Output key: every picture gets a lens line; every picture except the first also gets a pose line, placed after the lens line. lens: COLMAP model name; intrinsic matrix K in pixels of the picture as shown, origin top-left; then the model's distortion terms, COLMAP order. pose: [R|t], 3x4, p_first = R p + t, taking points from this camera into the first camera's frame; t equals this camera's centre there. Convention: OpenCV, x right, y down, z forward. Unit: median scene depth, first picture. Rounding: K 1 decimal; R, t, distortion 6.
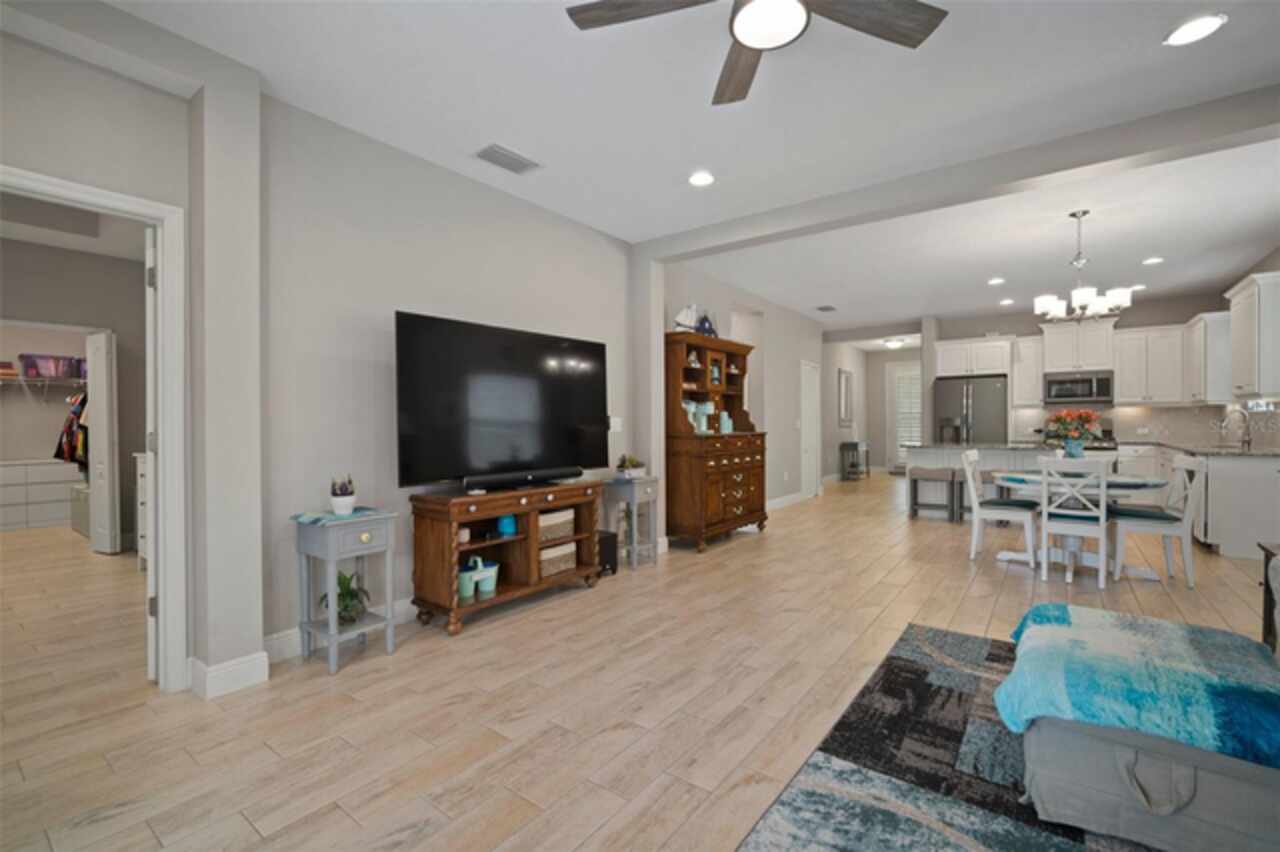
lens RADIAL K [[560.1, 0, 645.2], [0, 560.1, 425.3], [0, 0, 1]] dist [-0.012159, 0.004076]
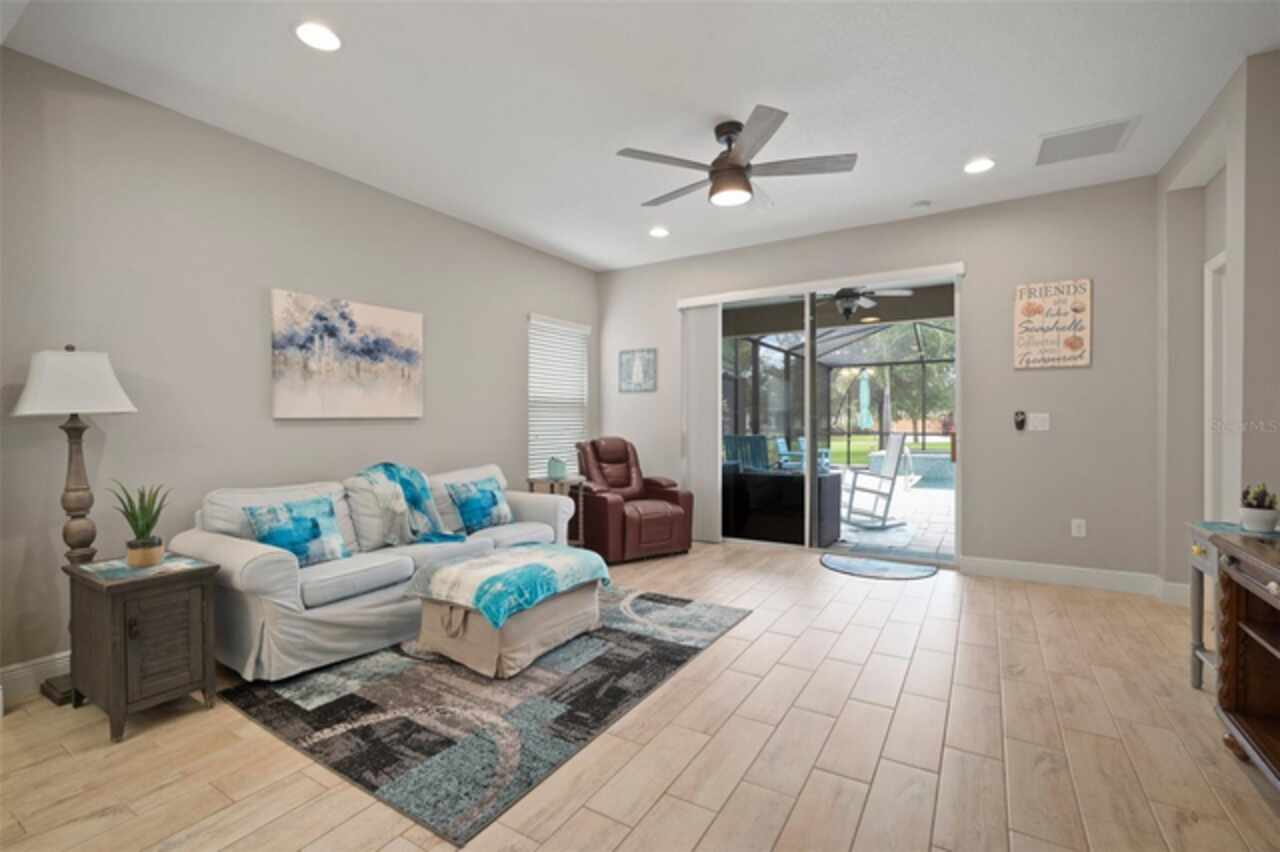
lens RADIAL K [[560.1, 0, 644.7], [0, 560.1, 426.2], [0, 0, 1]] dist [-0.012159, 0.004076]
pose [[-0.996132, 0.010340, -0.087259, 0.292634], [0.009399, 0.999893, 0.011195, -0.006896], [0.087365, 0.010332, -0.996123, 1.229202]]
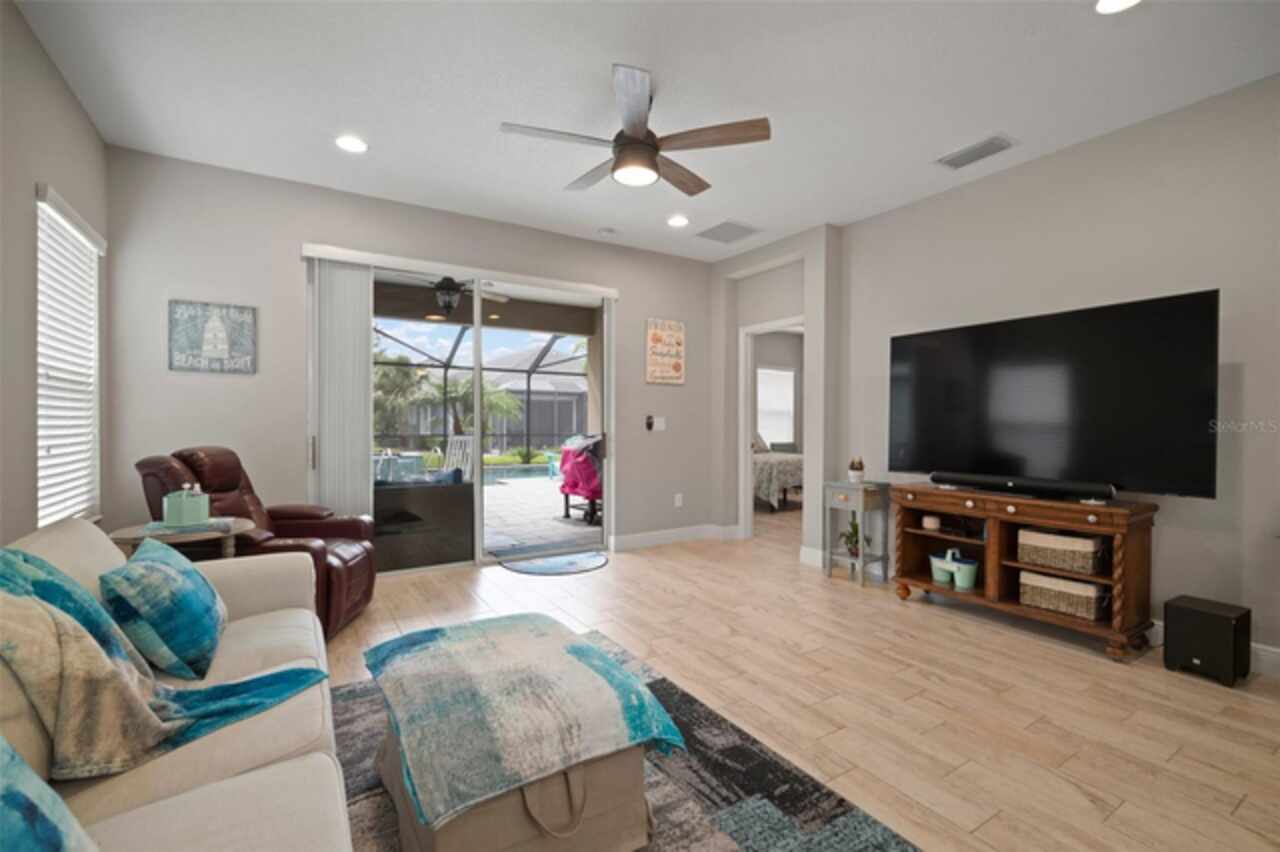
lens RADIAL K [[560.1, 0, 633.4], [0, 560.1, 424.0], [0, 0, 1]] dist [-0.012159, 0.004076]
pose [[-0.365125, 0.005569, -0.930942, 0.774402], [-0.003305, 0.999968, 0.007278, -0.006142], [0.930953, 0.005734, -0.365095, 0.708062]]
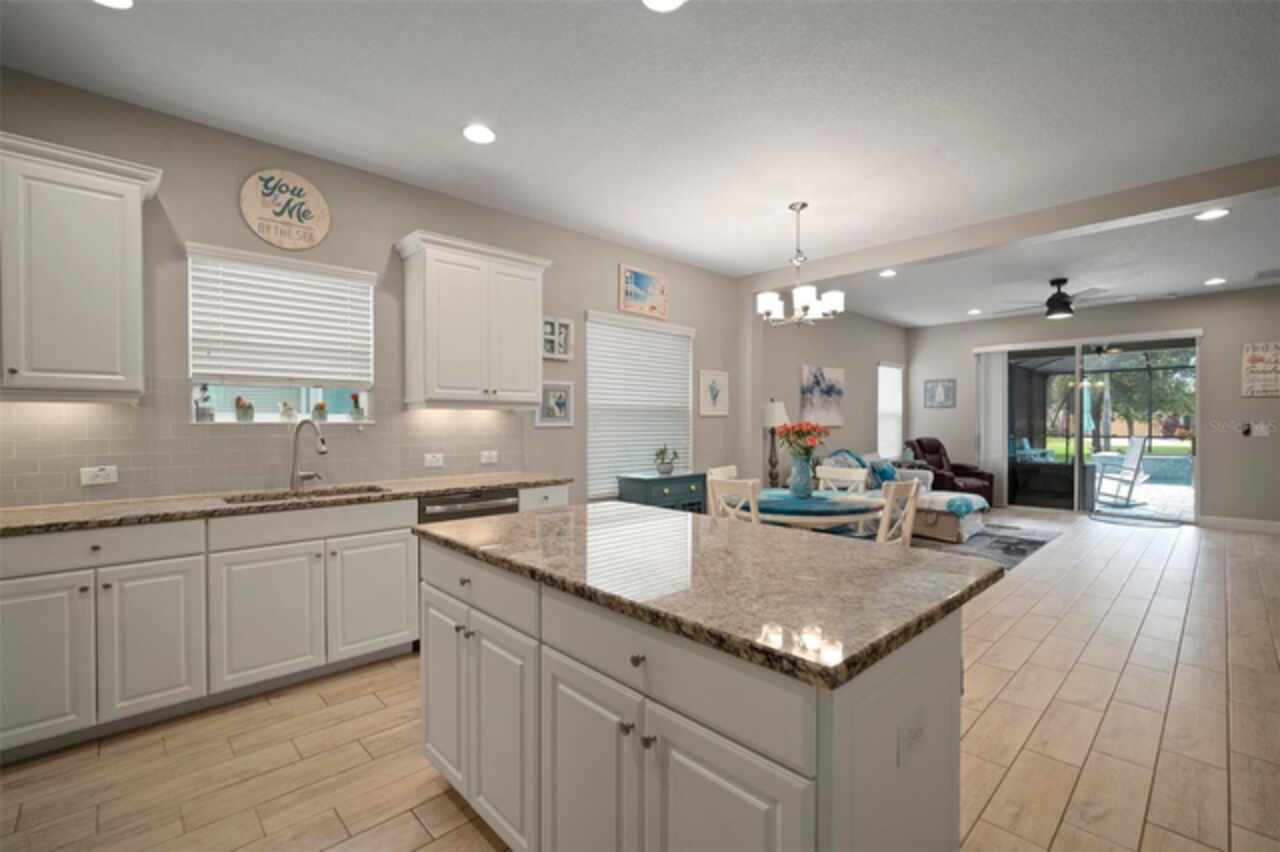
lens RADIAL K [[560.1, 0, 643.3], [0, 560.1, 424.3], [0, 0, 1]] dist [-0.012159, 0.004076]
pose [[-0.985261, 0.005997, 0.170952, 0.974067], [0.007208, 0.999953, 0.006468, -0.038090], [-0.170905, 0.007605, -0.985258, 2.168769]]
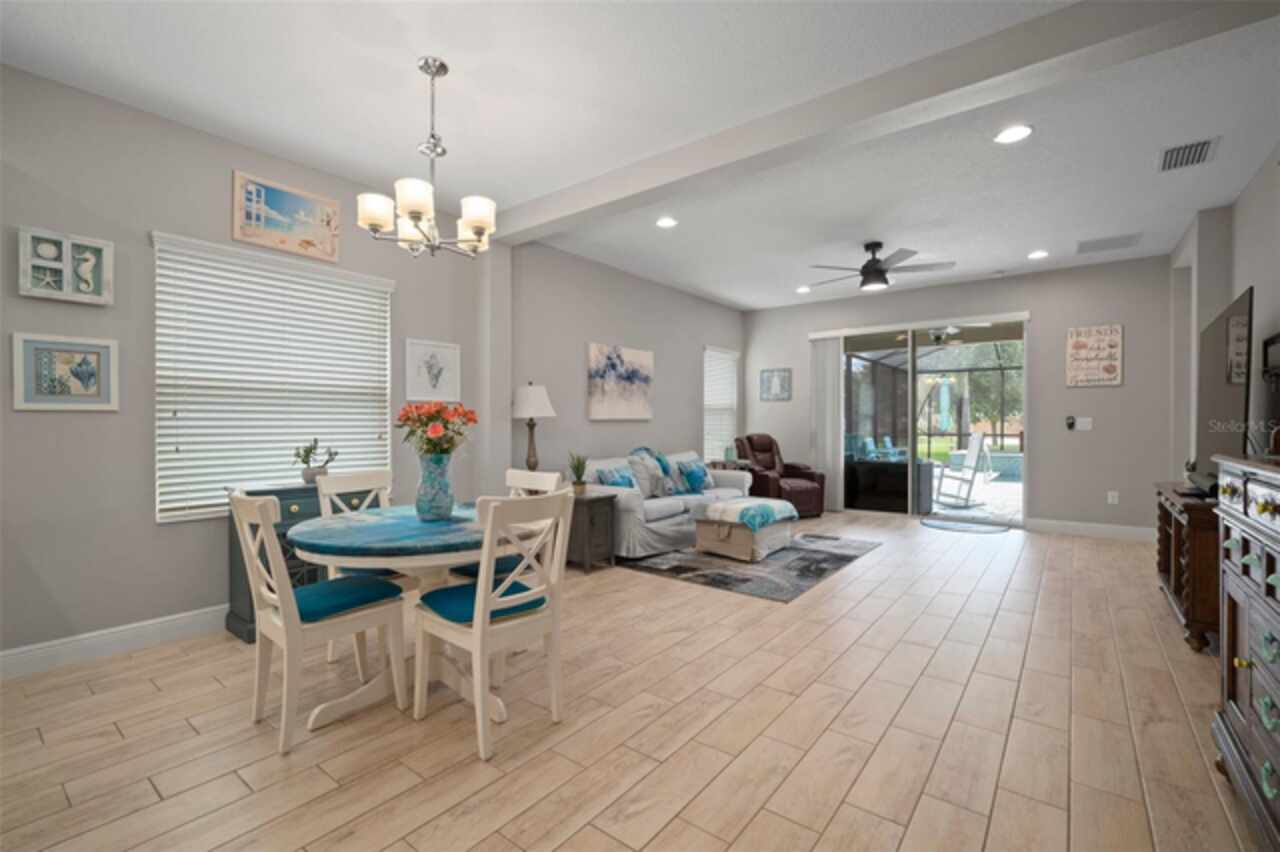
lens RADIAL K [[560.1, 0, 643.6], [0, 560.1, 424.1], [0, 0, 1]] dist [-0.012159, 0.004076]
pose [[-0.999722, 0.005434, 0.022927, 0.608927], [0.005546, 0.999973, 0.004829, -0.009395], [-0.022900, 0.004955, -0.999725, 1.765909]]
